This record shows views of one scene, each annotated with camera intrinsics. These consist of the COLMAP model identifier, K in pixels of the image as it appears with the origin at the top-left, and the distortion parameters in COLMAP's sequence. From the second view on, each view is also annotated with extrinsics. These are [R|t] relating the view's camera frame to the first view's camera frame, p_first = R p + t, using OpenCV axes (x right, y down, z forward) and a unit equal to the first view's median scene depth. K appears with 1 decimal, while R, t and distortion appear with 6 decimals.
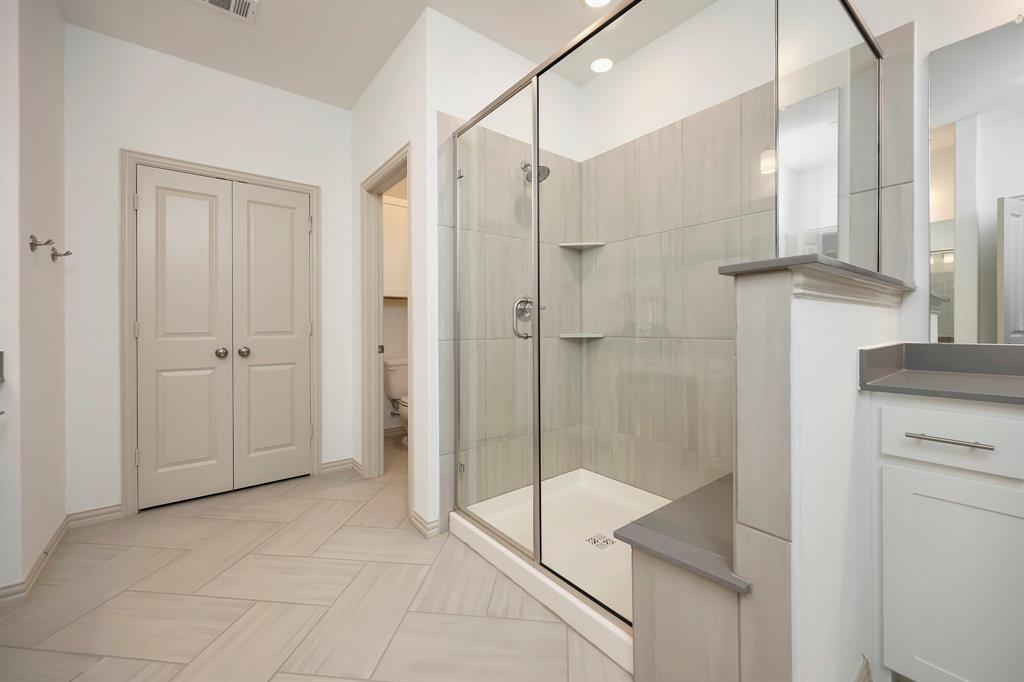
lens RADIAL K [[405.9, 0, 509.2], [0, 405.9, 337.3], [0, 0, 1]] dist [0.003166, 0.000140]
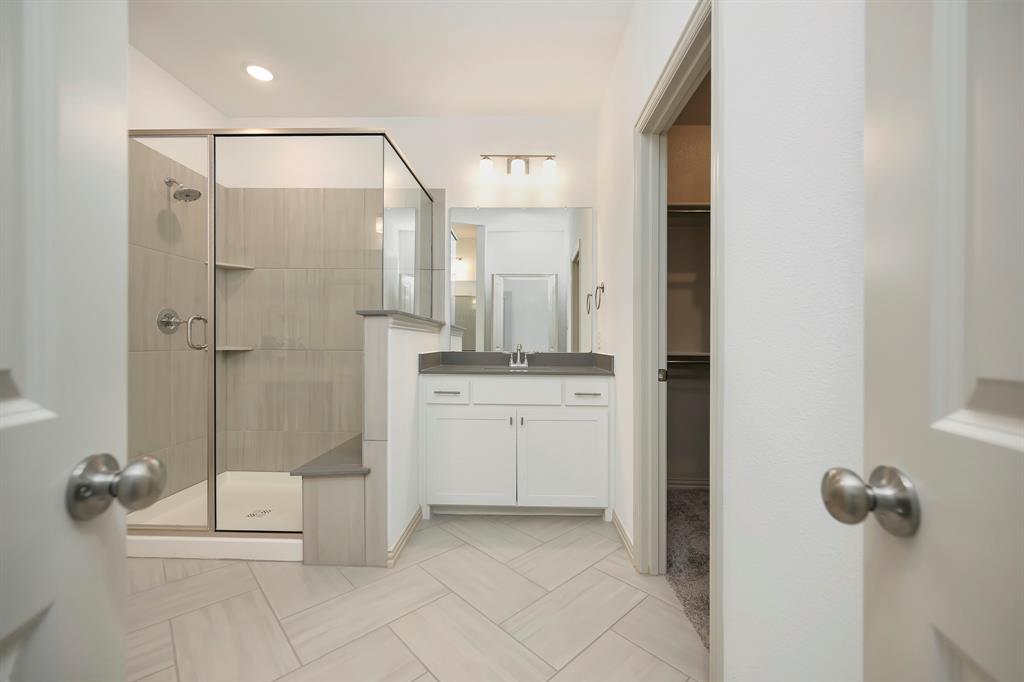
lens RADIAL K [[405.9, 0, 509.2], [0, 405.9, 337.3], [0, 0, 1]] dist [0.003166, 0.000140]
pose [[0.646272, 0.022147, 0.762785, -0.288222], [0.006516, 0.999382, -0.034537, 0.015166], [-0.763079, 0.027291, 0.645729, -0.476272]]
